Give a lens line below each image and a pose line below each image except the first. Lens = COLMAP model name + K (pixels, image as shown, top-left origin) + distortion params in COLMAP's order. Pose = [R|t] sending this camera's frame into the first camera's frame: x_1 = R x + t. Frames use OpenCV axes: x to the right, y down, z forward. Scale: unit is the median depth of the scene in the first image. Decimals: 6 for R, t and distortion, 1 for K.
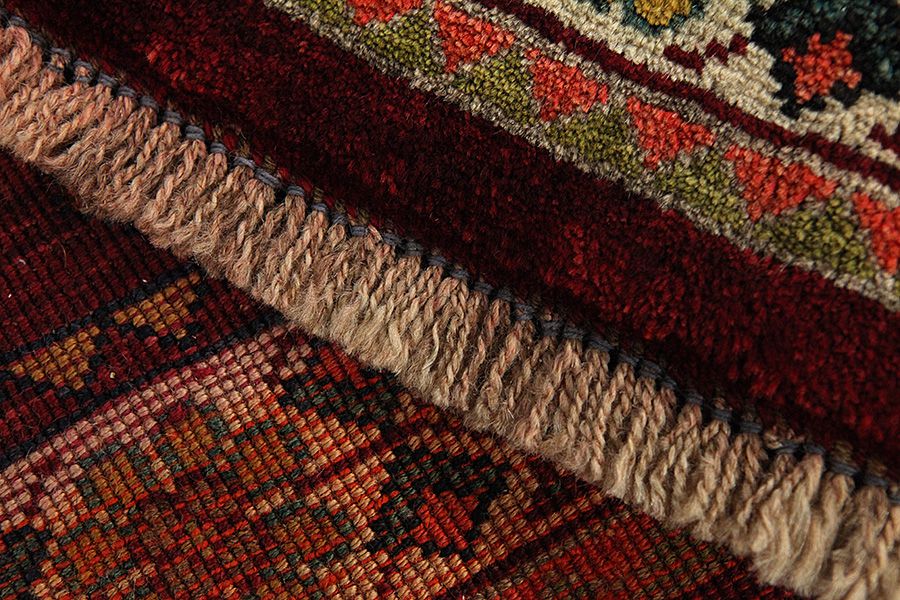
lens RADIAL K [[1550.7, 0, 449.0], [0, 1550.7, 299.9], [0, 0, 1]] dist [-0.076892, 0.000000]
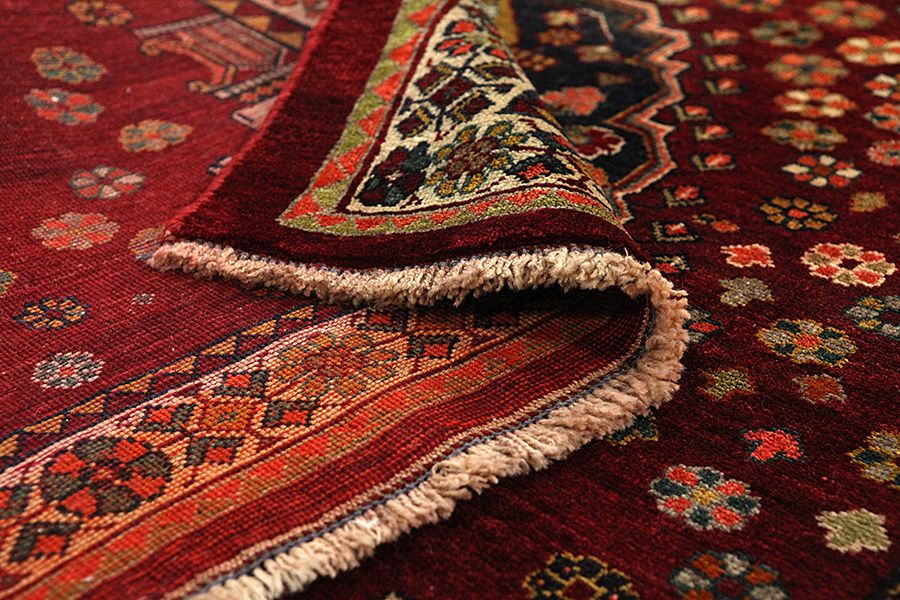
lens RADIAL K [[1776.9, 0, 450.7], [0, 1776.9, 299.8], [0, 0, 1]] dist [0.104068, 0.000000]
pose [[0.974988, -0.176806, 0.134676, -0.330339], [0.218641, 0.654132, -0.724091, 2.052710], [0.039927, 0.735425, 0.676428, -0.866260]]
